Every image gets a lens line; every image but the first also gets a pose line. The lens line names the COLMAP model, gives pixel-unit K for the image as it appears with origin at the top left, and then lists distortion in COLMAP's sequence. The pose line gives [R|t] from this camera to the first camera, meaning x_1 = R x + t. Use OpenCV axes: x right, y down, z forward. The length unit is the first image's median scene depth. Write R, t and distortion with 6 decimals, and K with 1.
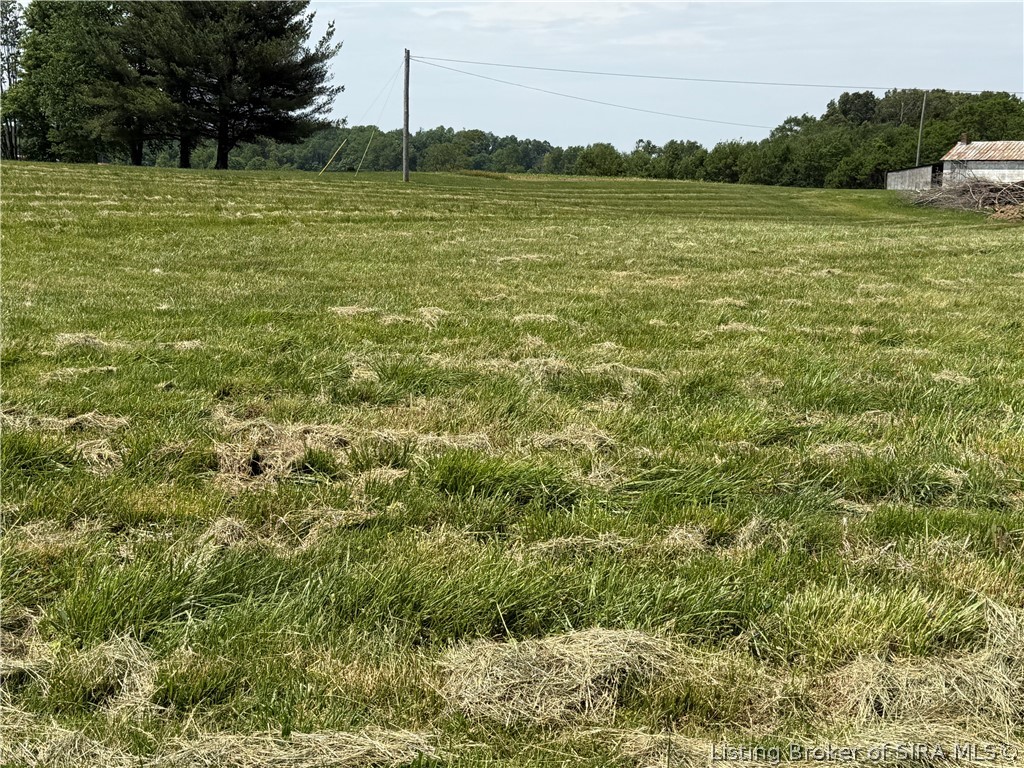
lens RADIAL K [[1324.4, 0, 506.6], [0, 1324.4, 386.6], [0, 0, 1]] dist [0.226880, -0.525211]
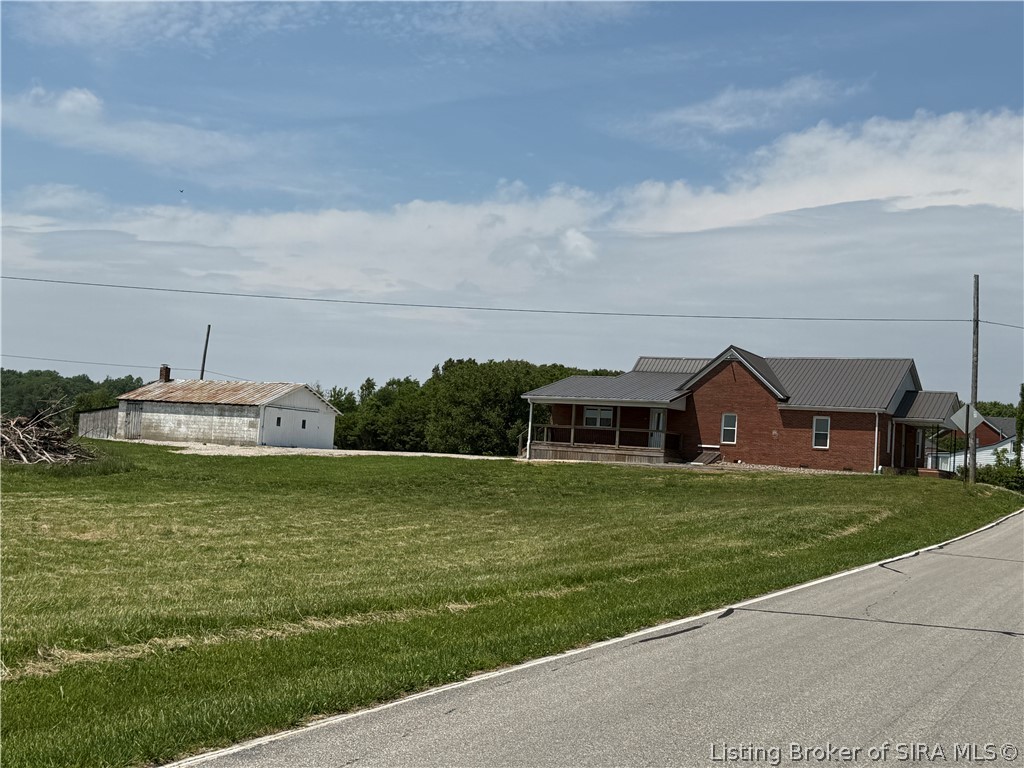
lens RADIAL K [[1324.4, 0, 506.6], [0, 1324.4, 386.6], [0, 0, 1]] dist [0.226880, -0.525211]
pose [[0.983856, 0.058239, 0.169220, 0.216855], [-0.023843, 0.979793, -0.198586, -0.016278], [-0.177366, 0.191346, 0.965364, 0.125984]]
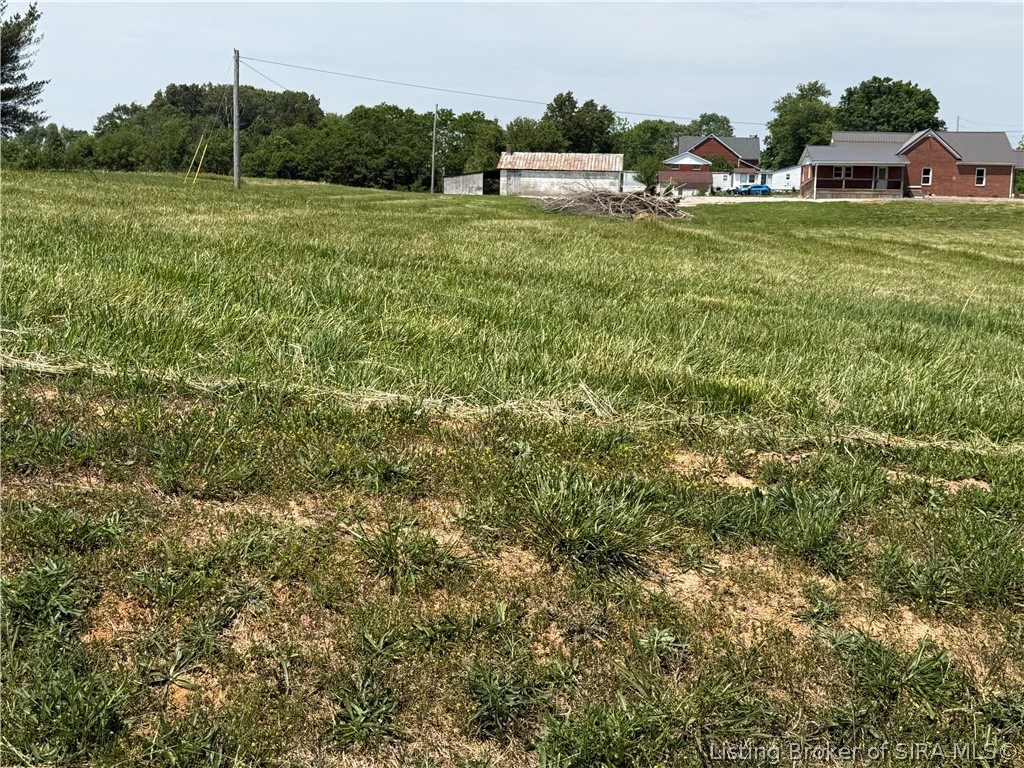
lens RADIAL K [[1326.1, 0, 517.1], [0, 1326.1, 385.0], [0, 0, 1]] dist [0.181644, -0.341500]
pose [[0.840937, -0.071921, 0.536332, -0.141364], [0.067125, 0.997338, 0.028492, -0.010584], [-0.536953, 0.012041, 0.843526, 0.036683]]
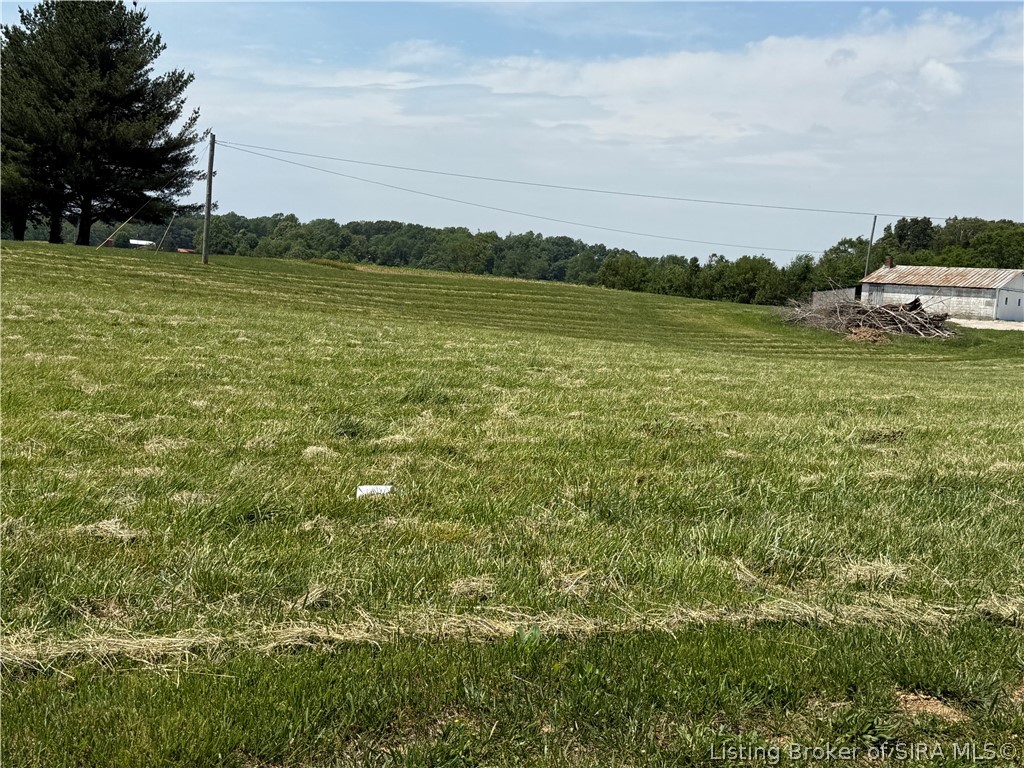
lens RADIAL K [[1324.4, 0, 506.6], [0, 1324.4, 386.6], [0, 0, 1]] dist [0.226880, -0.525211]
pose [[0.994957, 0.062259, -0.078635, 0.078282], [-0.068202, 0.994827, -0.075289, -0.000344], [0.073541, 0.080272, 0.994056, 0.008427]]
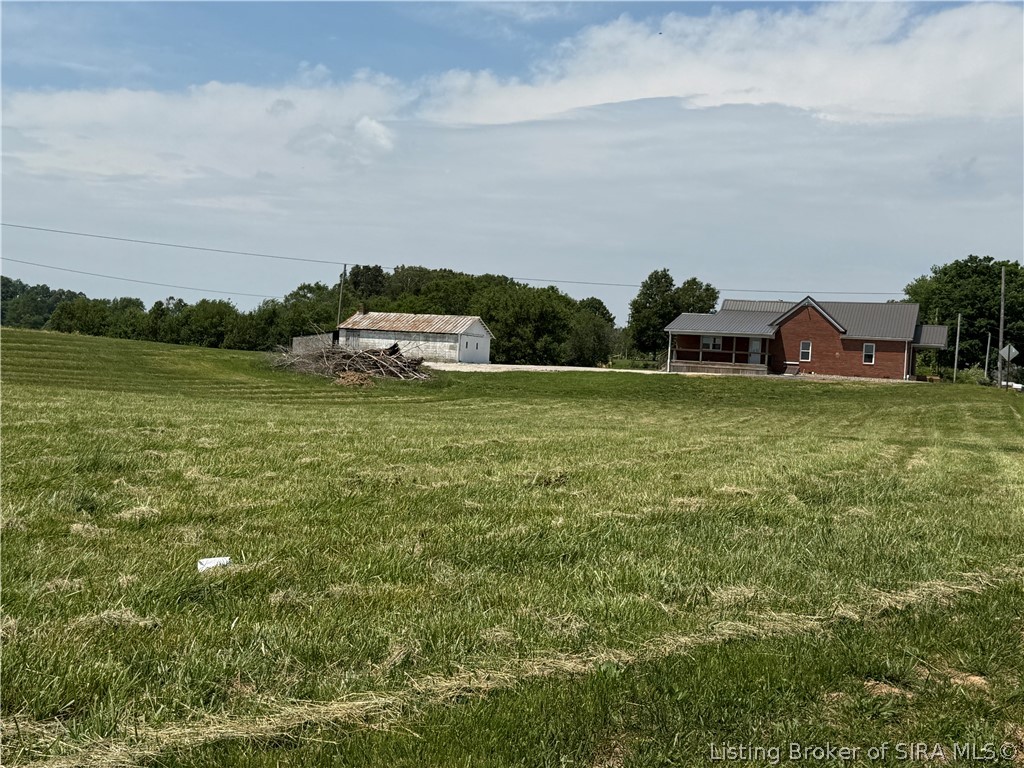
lens RADIAL K [[1326.1, 0, 517.1], [0, 1326.1, 385.0], [0, 0, 1]] dist [0.181644, -0.341500]
pose [[0.946155, 0.035148, 0.321800, 0.067376], [0.004406, 0.992598, -0.121370, -0.000373], [-0.323684, 0.116253, 0.938996, 0.005425]]
